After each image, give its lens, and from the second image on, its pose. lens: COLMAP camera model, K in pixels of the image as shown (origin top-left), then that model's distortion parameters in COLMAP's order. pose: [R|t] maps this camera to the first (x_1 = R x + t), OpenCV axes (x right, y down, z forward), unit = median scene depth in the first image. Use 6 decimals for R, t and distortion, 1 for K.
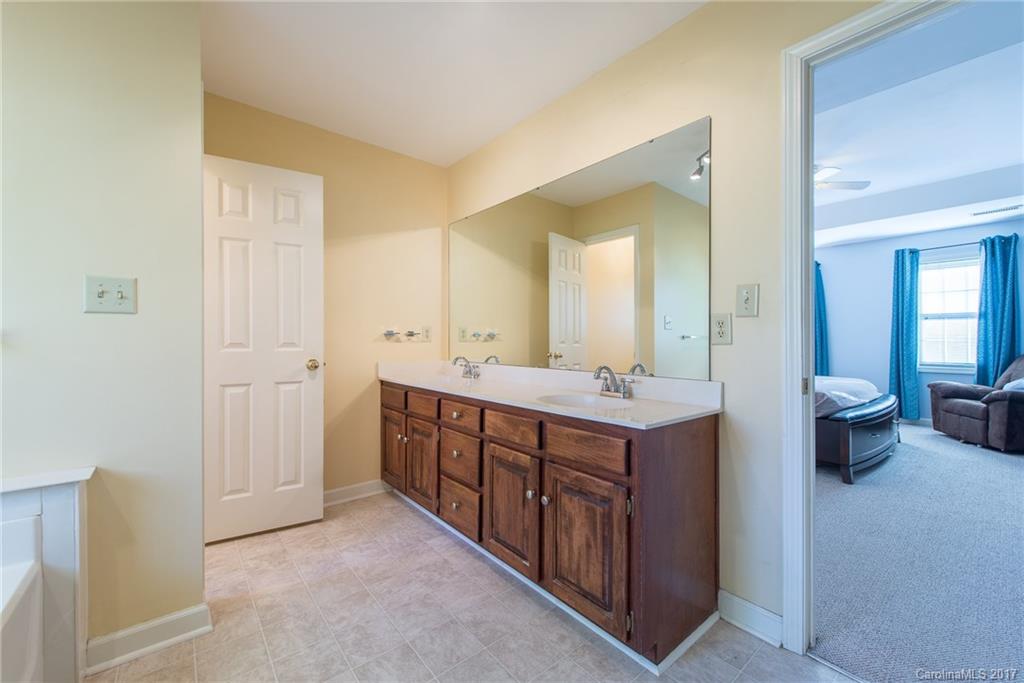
lens RADIAL K [[401.9, 0, 514.0], [0, 401.9, 341.8], [0, 0, 1]] dist [0.001089, -0.000076]
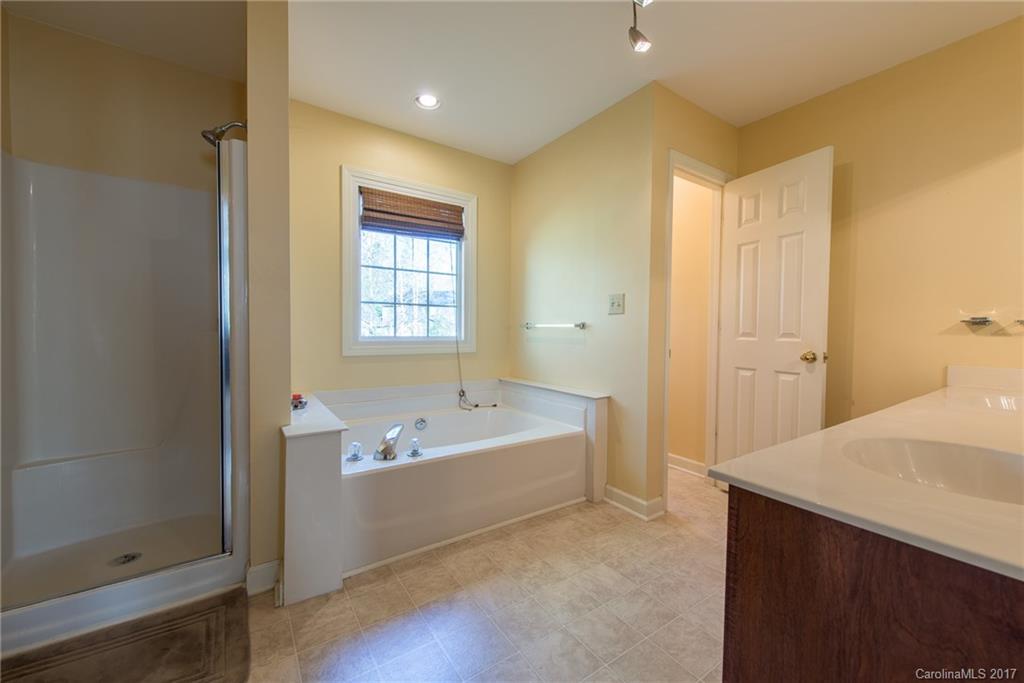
lens RADIAL K [[401.9, 0, 510.7], [0, 401.9, 341.8], [0, 0, 1]] dist [0.001089, -0.000076]
pose [[-0.097396, 0.033051, -0.994697, 0.545403], [-0.013090, 0.999319, 0.034486, -0.001658], [0.995160, 0.016379, -0.096897, 0.439100]]
